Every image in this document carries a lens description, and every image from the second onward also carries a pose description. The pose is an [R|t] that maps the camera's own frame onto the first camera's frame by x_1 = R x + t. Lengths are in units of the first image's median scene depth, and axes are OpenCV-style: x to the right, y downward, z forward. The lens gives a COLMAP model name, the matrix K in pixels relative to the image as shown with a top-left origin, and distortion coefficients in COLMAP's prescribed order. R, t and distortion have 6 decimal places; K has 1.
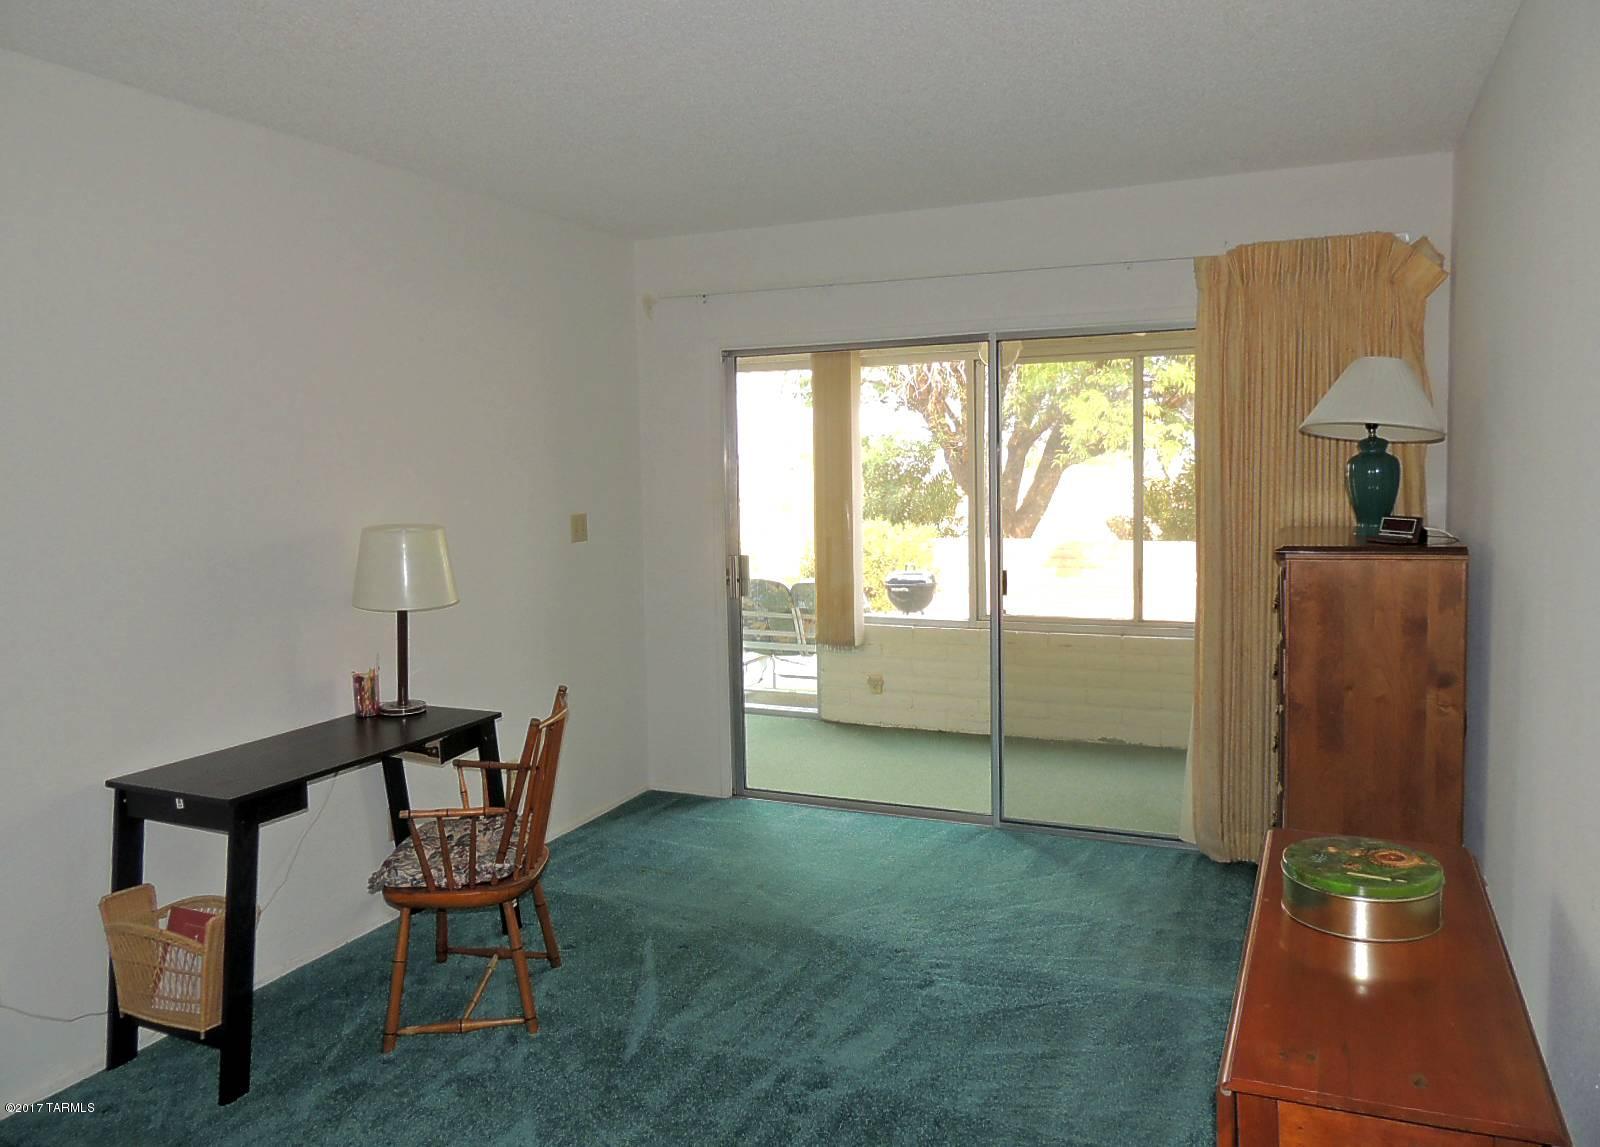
lens RADIAL K [[1166.7, 0, 800.0], [0, 1166.7, 573.5], [0, 0, 1]] dist [-0.015683, -0.002455]
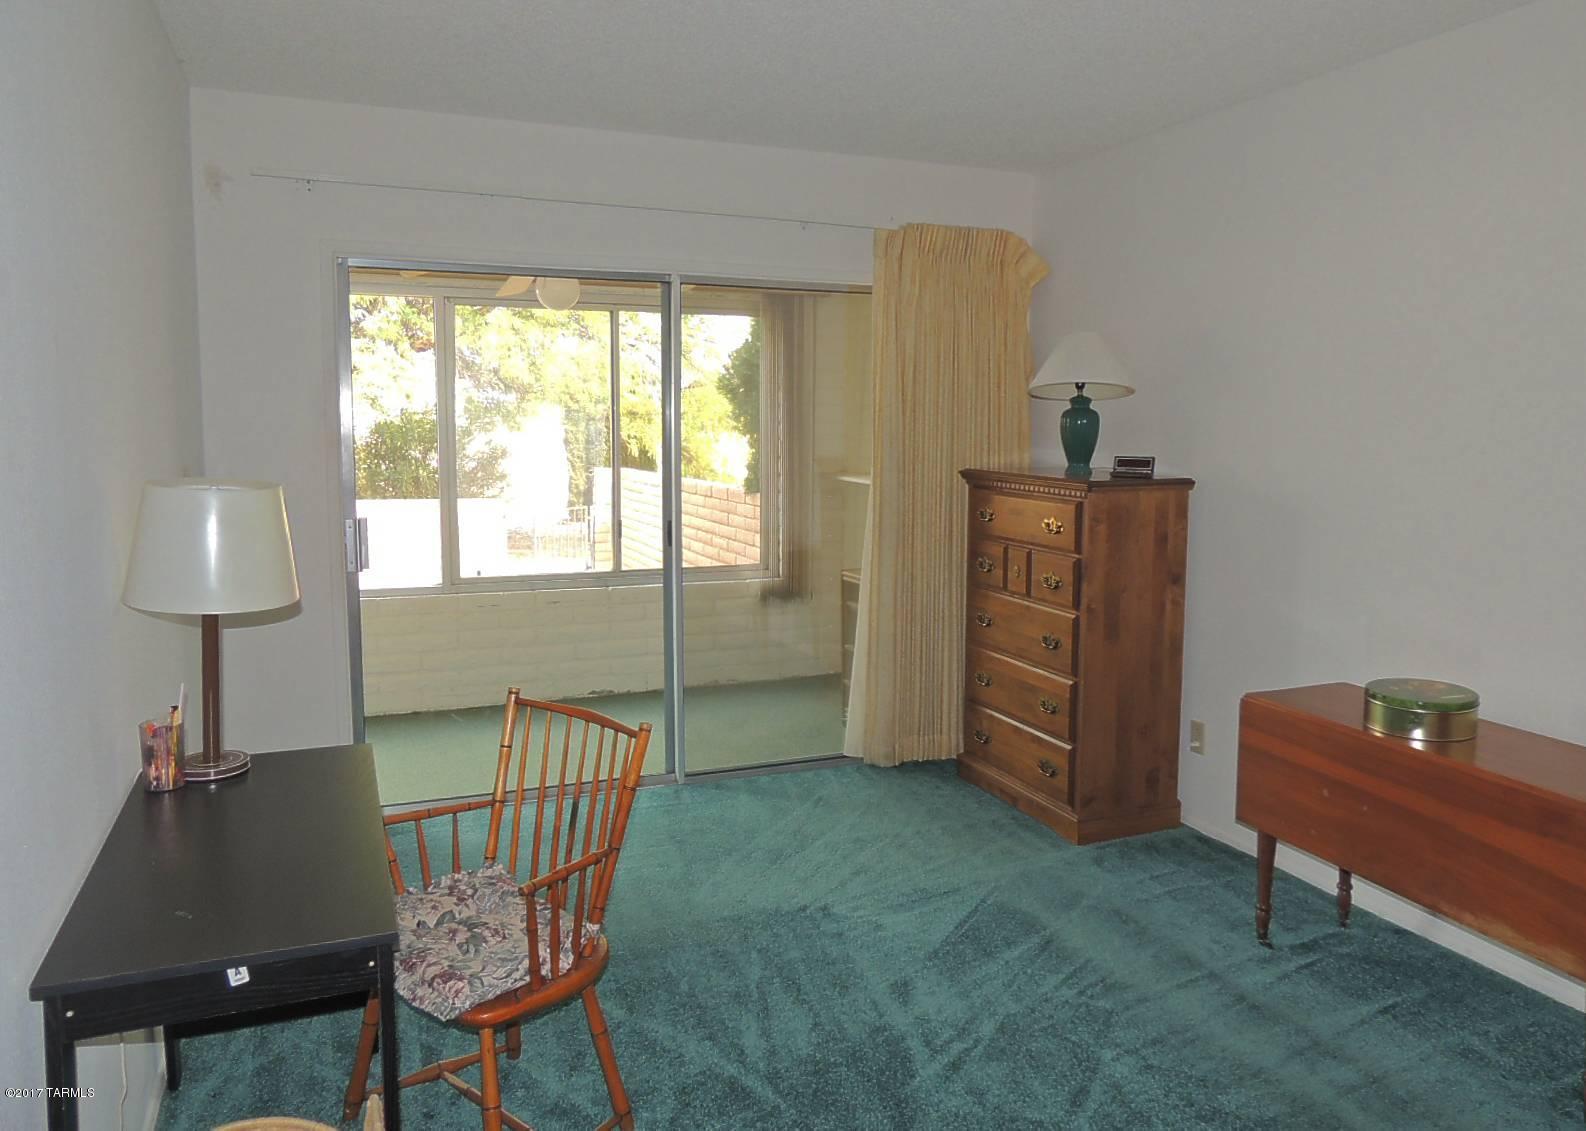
lens RADIAL K [[1156.4, 0, 793.0], [0, 1156.4, 565.5], [0, 0, 1]] dist [-0.015683, -0.002455]
pose [[0.685811, -0.072903, 0.724119, -0.584897], [0.054225, 0.997323, 0.049053, -0.010509], [-0.725757, 0.005624, 0.687928, 0.331625]]
